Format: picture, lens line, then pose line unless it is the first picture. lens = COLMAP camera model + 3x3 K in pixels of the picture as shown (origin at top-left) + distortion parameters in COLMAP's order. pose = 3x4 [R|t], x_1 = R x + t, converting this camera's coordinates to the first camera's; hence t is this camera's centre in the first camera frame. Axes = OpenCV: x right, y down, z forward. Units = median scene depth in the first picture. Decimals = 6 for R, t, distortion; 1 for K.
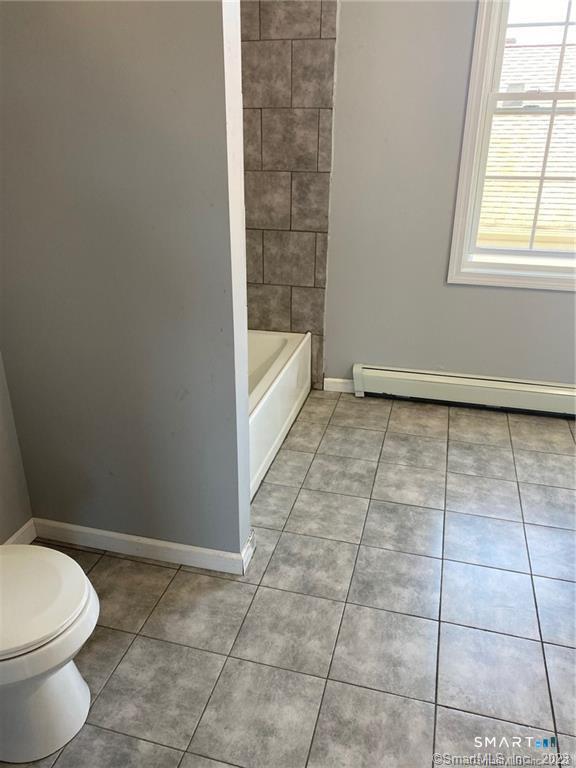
lens RADIAL K [[587.5, 0, 287.5], [0, 587.5, 372.5], [0, 0, 1]] dist [0.004316, 0.001843]
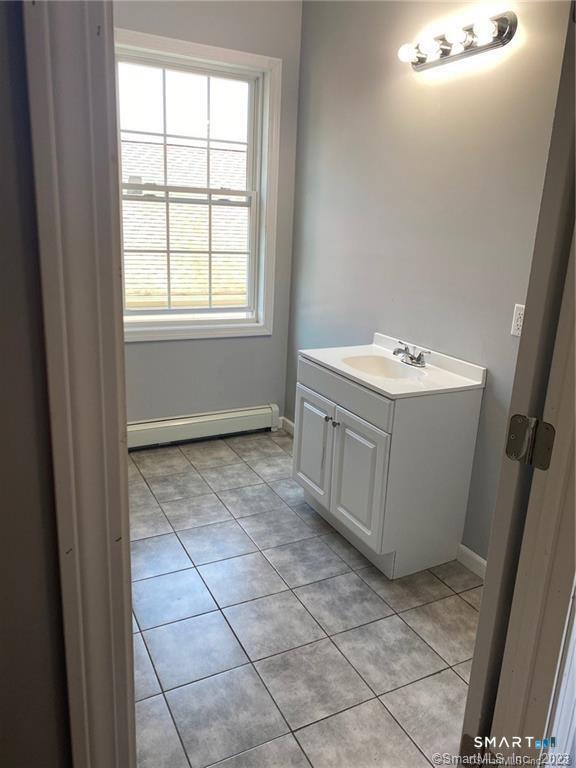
lens RADIAL K [[576.7, 0, 288.0], [0, 576.7, 384.0], [0, 0, 1]] dist [-0.001714, -0.004191]
pose [[0.736843, -0.161210, 0.656562, -0.232063], [0.220848, 0.975272, -0.008388, 0.007903], [-0.638975, 0.151181, 0.754225, -0.036959]]
